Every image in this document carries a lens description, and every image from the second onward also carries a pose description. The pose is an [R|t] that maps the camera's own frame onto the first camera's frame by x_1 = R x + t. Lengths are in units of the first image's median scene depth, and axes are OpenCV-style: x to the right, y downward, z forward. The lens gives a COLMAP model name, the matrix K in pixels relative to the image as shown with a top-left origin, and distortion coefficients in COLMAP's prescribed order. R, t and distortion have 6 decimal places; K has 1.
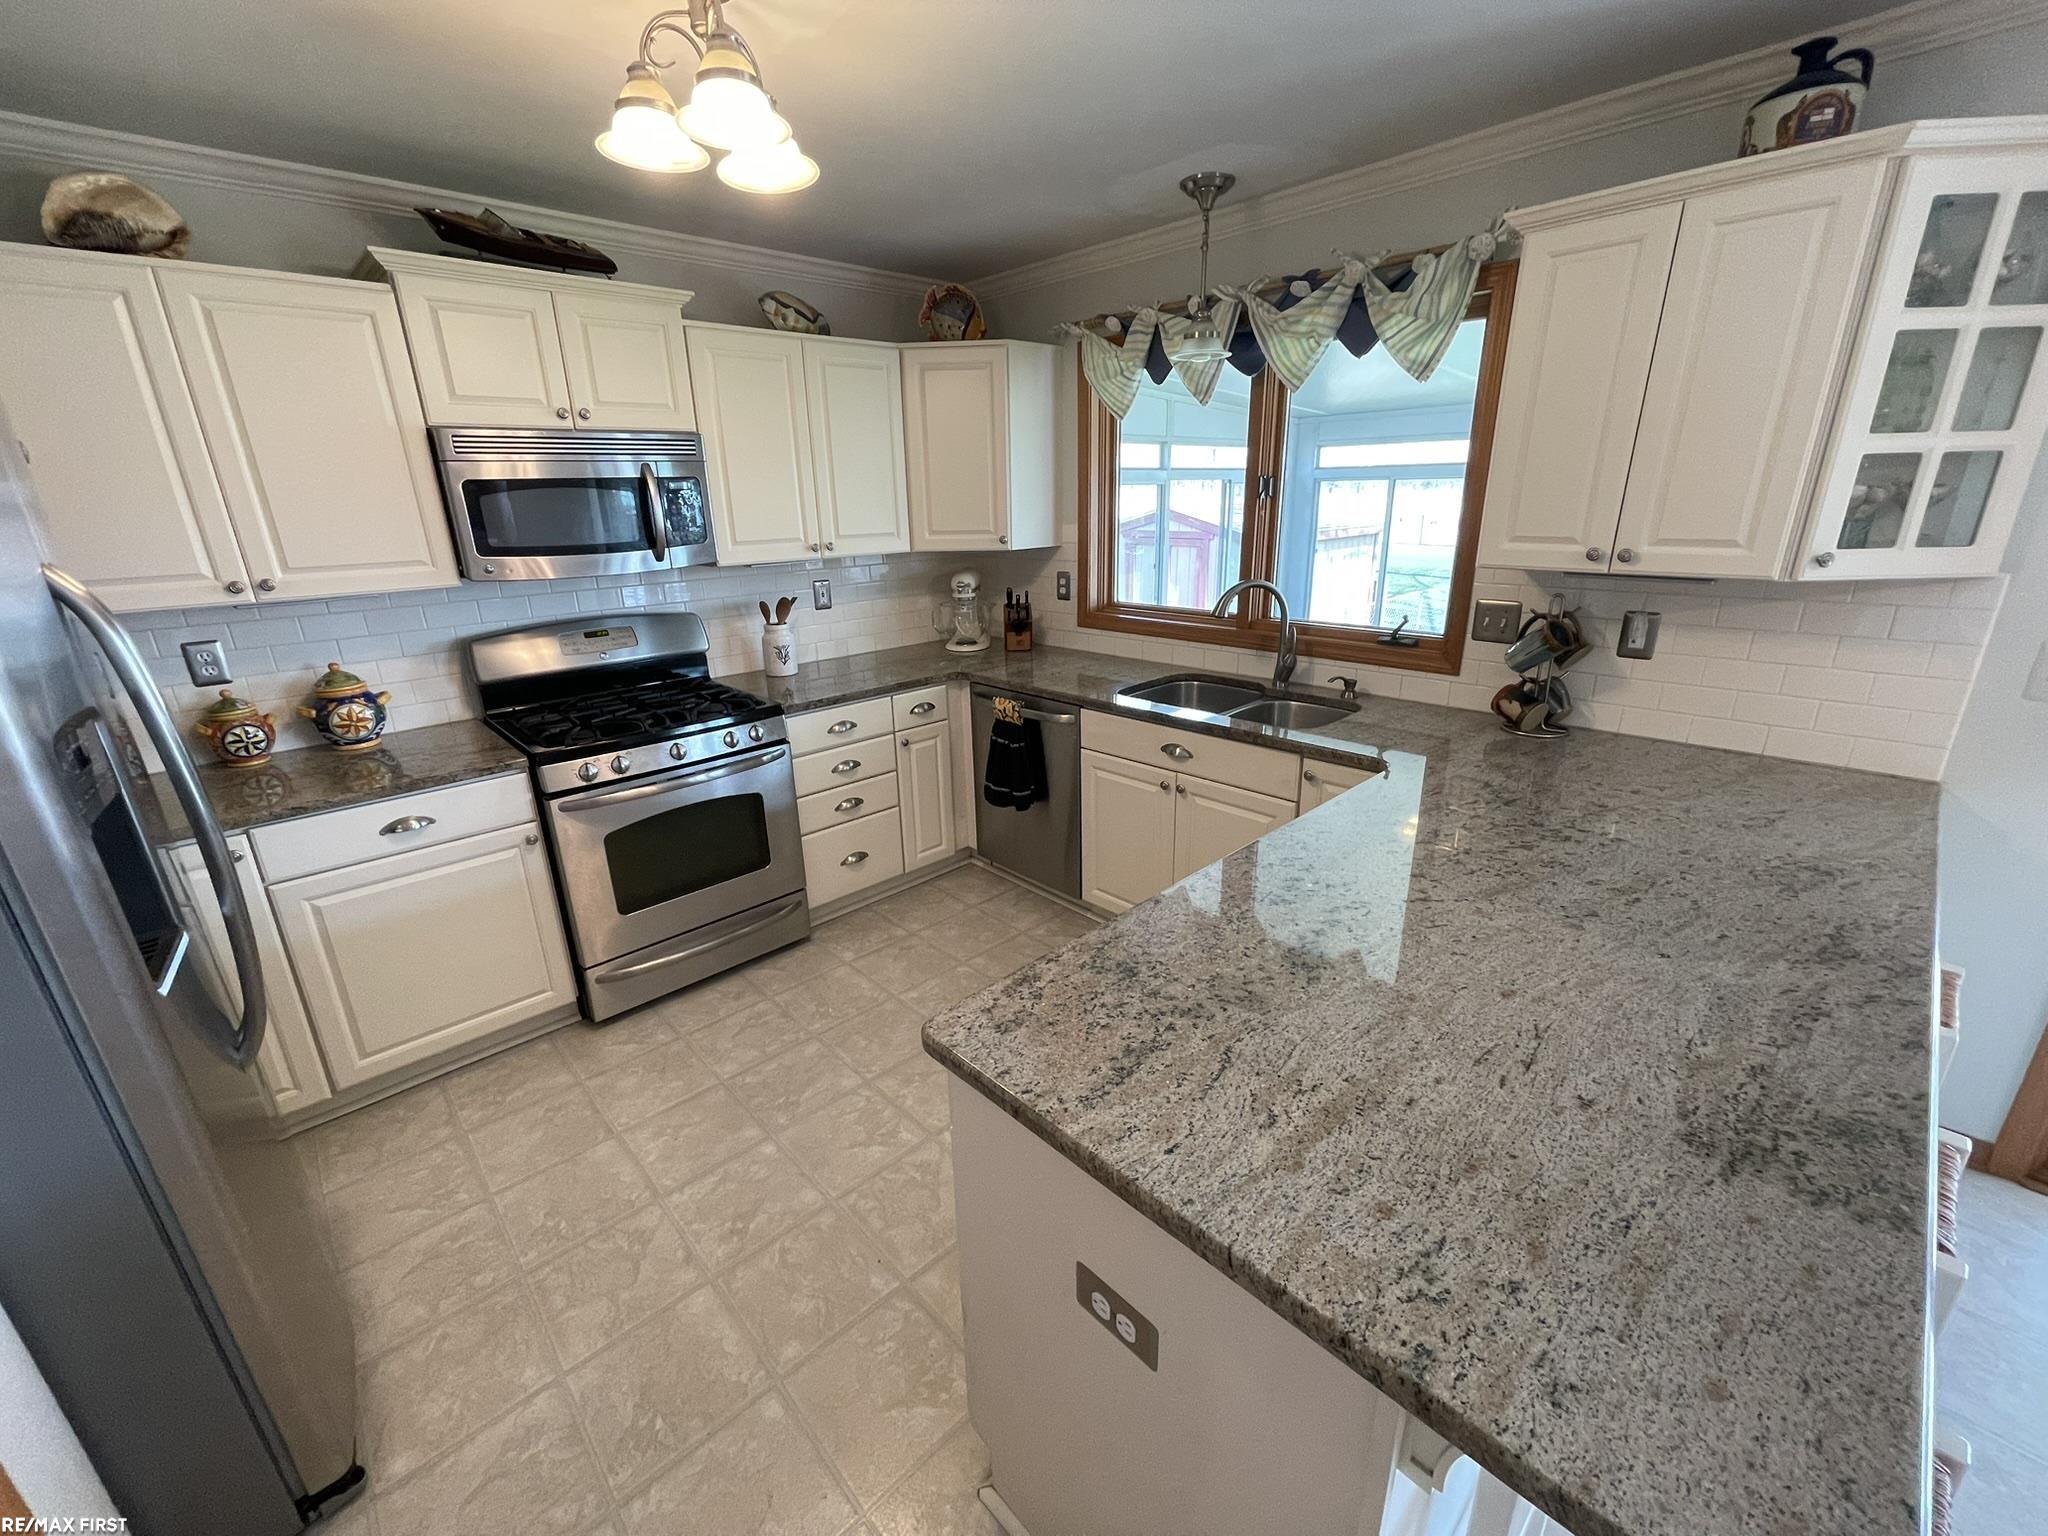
lens RADIAL K [[824.4, 0, 1017.1], [0, 824.4, 769.1], [0, 0, 1]] dist [-0.002755, 0.000314]
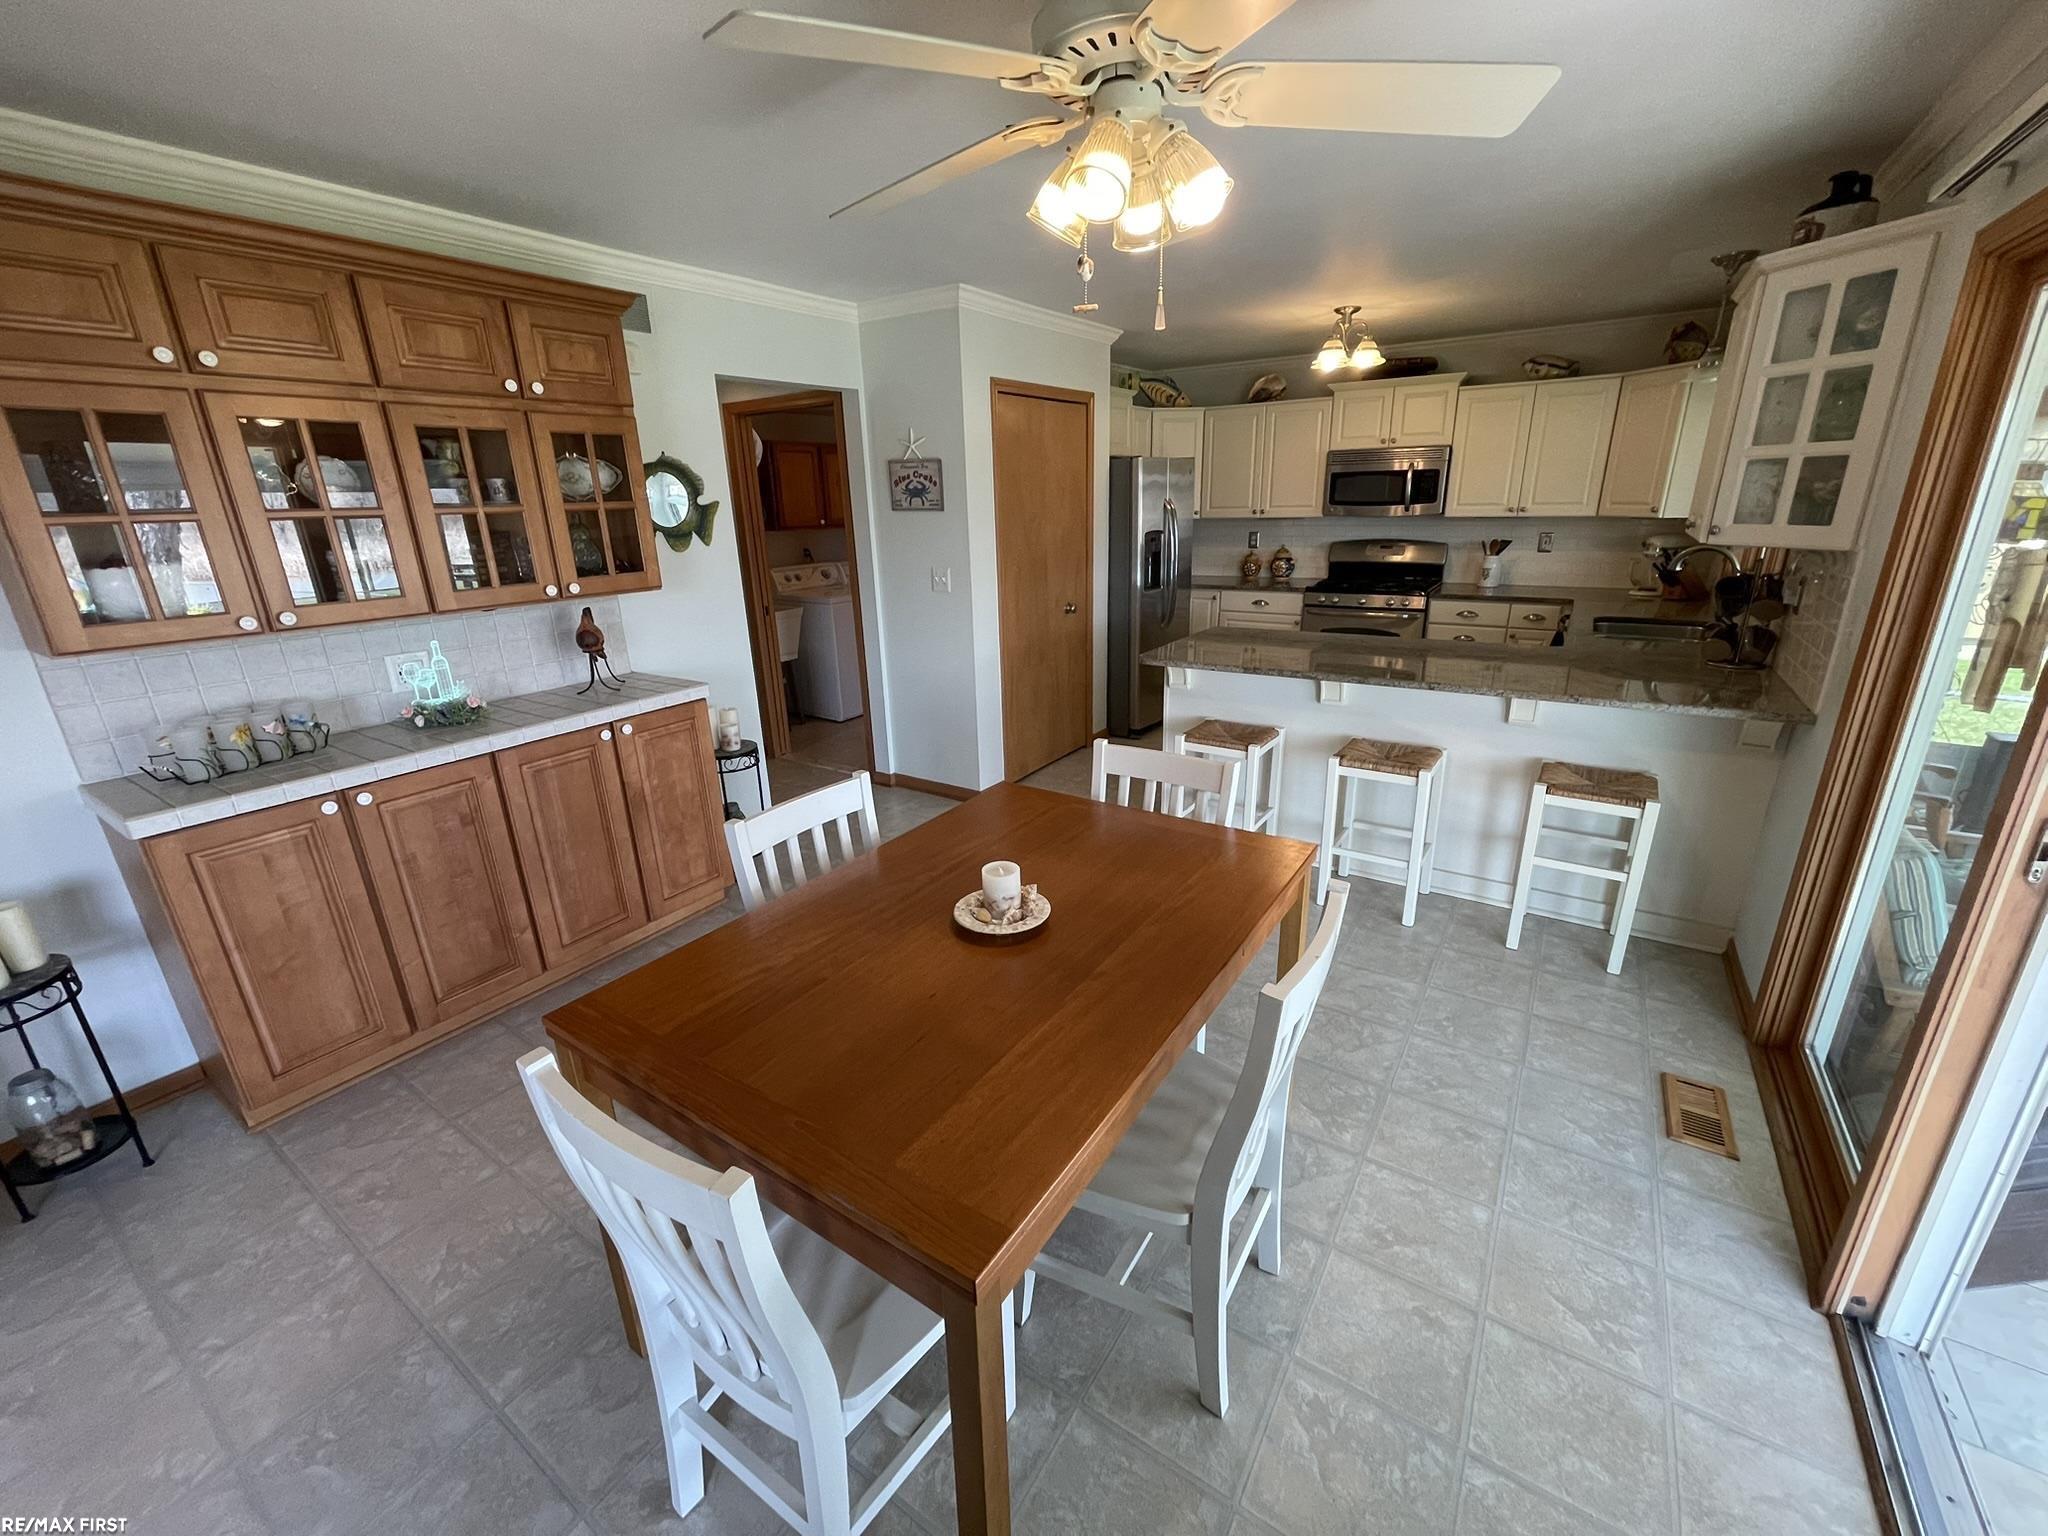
lens RADIAL K [[824.4, 0, 1019.6], [0, 824.4, 768.1], [0, 0, 1]] dist [-0.002755, 0.000314]
pose [[0.218854, 0.325478, -0.919873, 1.498331], [-0.291170, 0.921560, 0.256800, 0.088447], [0.931302, 0.211638, 0.296457, -0.363582]]
